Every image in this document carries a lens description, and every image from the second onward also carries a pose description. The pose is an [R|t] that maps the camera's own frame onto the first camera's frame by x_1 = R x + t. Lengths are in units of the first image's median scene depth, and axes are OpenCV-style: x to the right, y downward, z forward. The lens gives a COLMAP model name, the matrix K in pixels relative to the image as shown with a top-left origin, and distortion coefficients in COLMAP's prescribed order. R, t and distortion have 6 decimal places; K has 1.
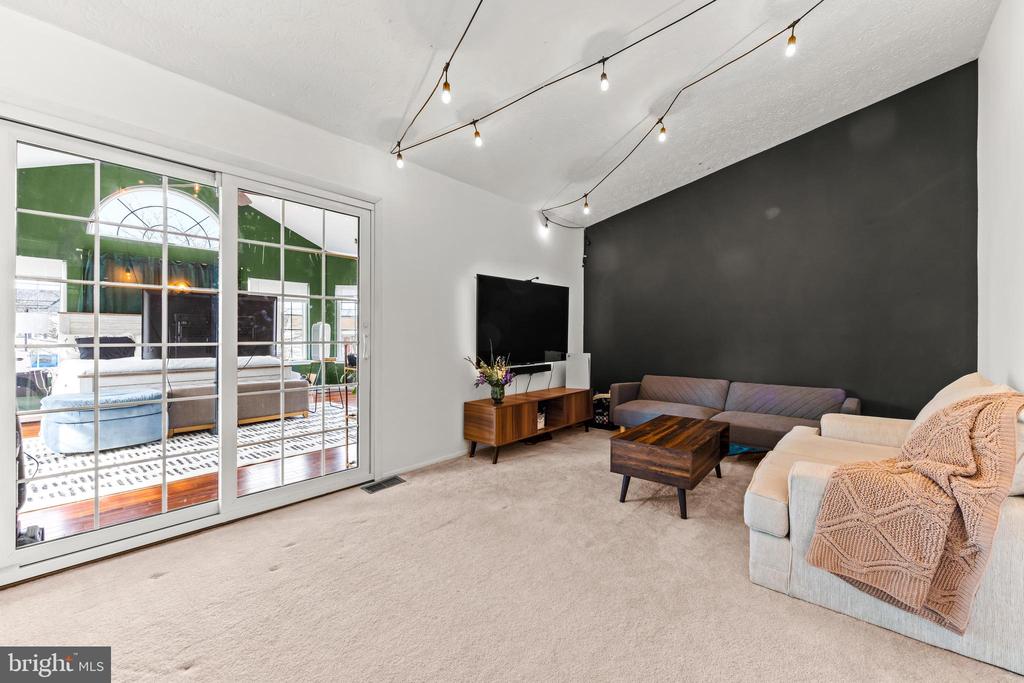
lens RADIAL K [[407.8, 0, 505.7], [0, 407.8, 336.3], [0, 0, 1]] dist [-0.006631, 0.001038]
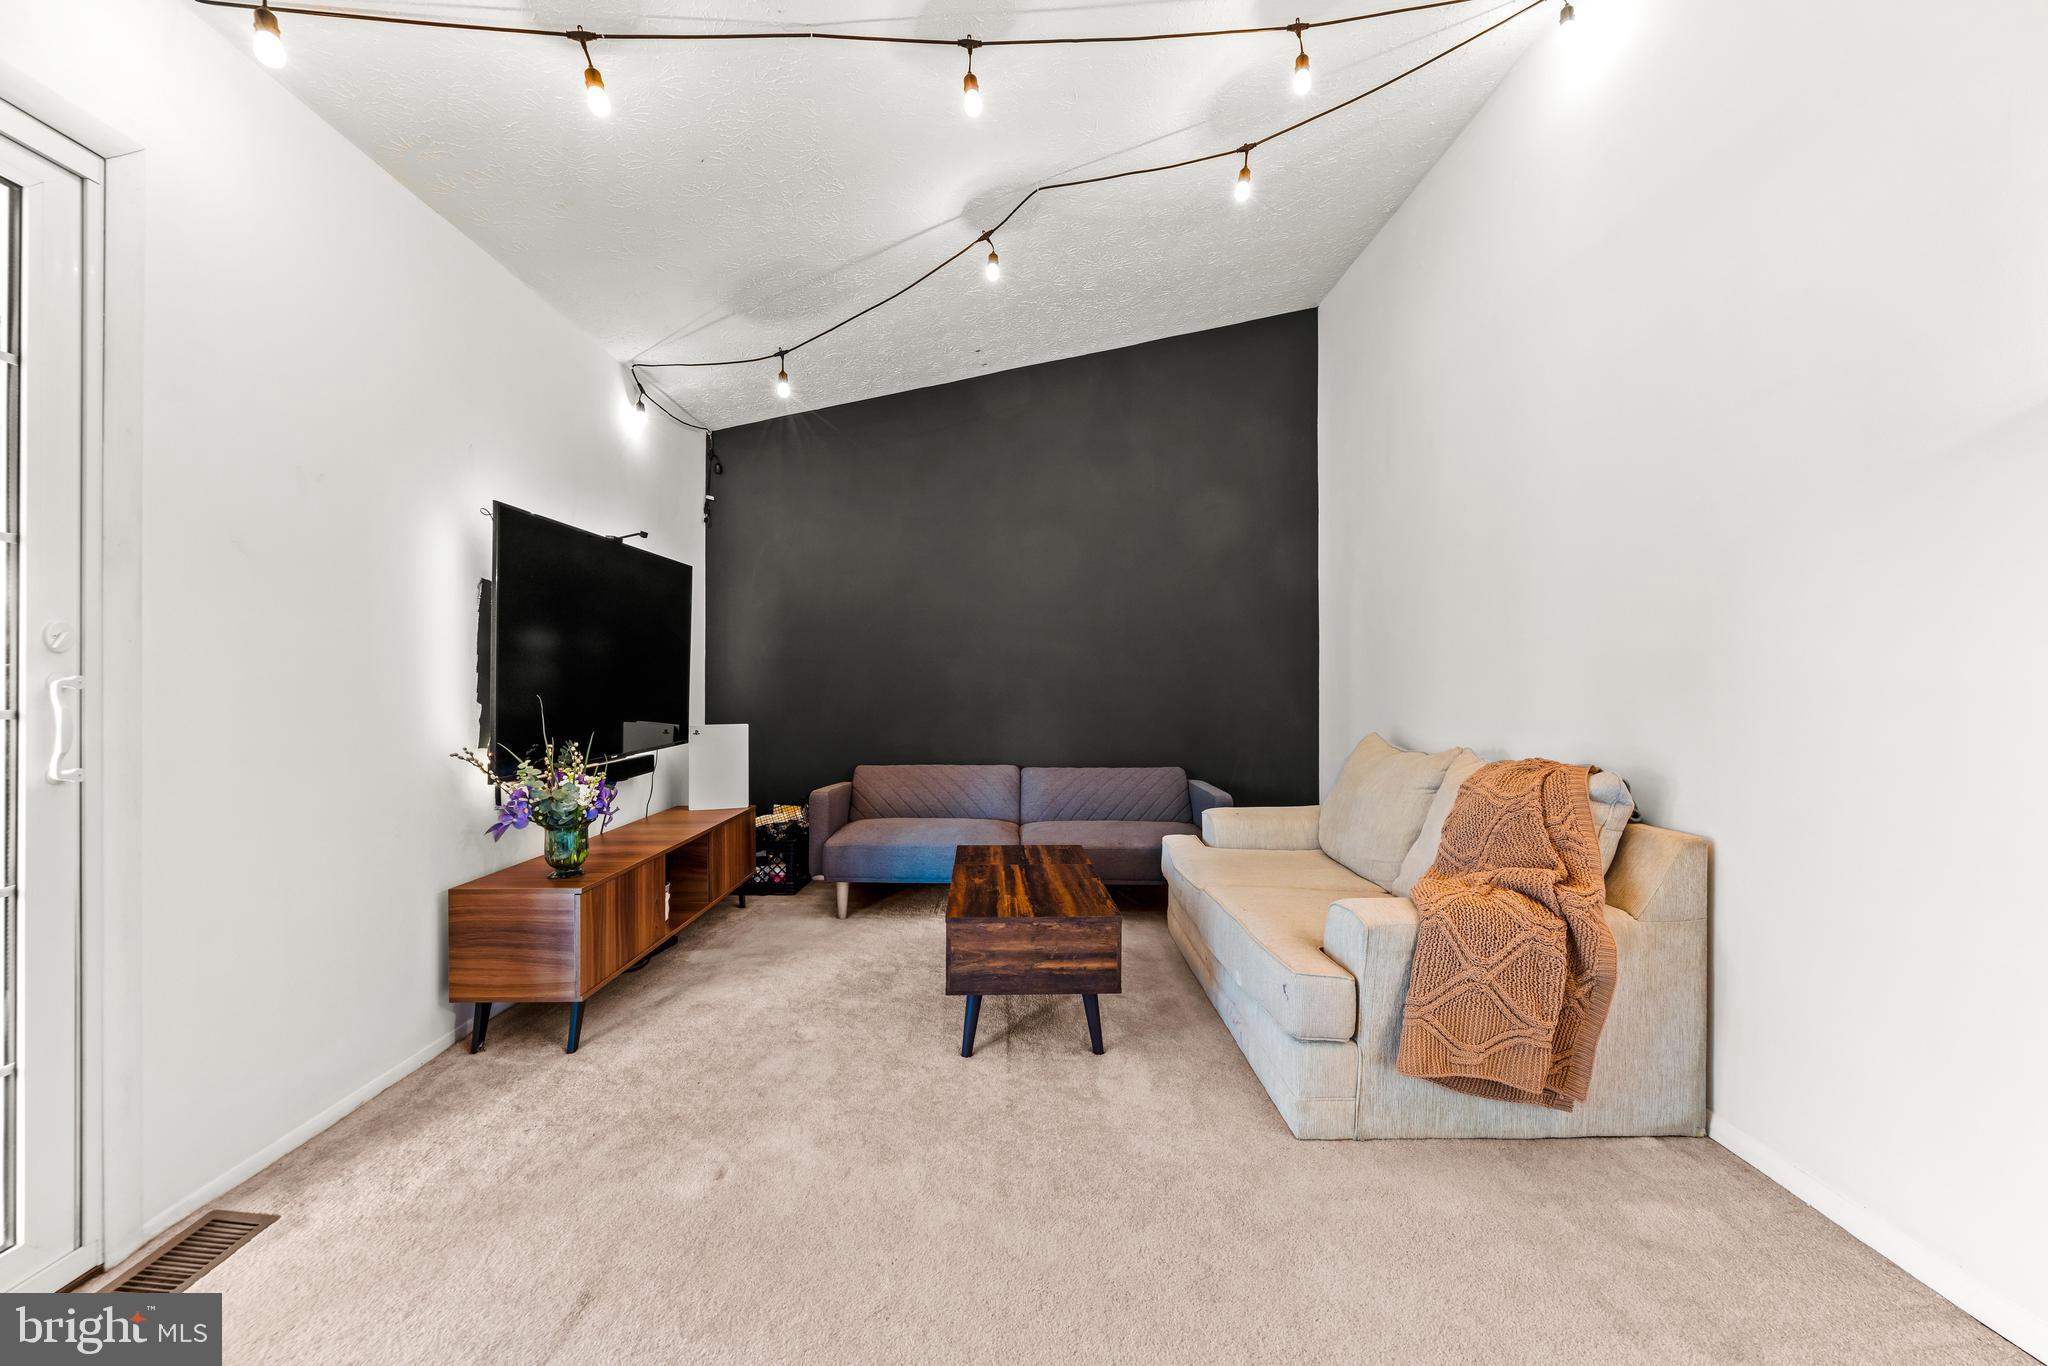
lens RADIAL K [[815.6, 0, 1027.6], [0, 815.6, 680.4], [0, 0, 1]] dist [-0.006631, 0.001038]
pose [[0.748694, -0.000307, 0.662915, -0.222938], [0.002935, 0.999992, -0.002851, -0.001894], [-0.662909, 0.004080, 0.748689, 0.249448]]
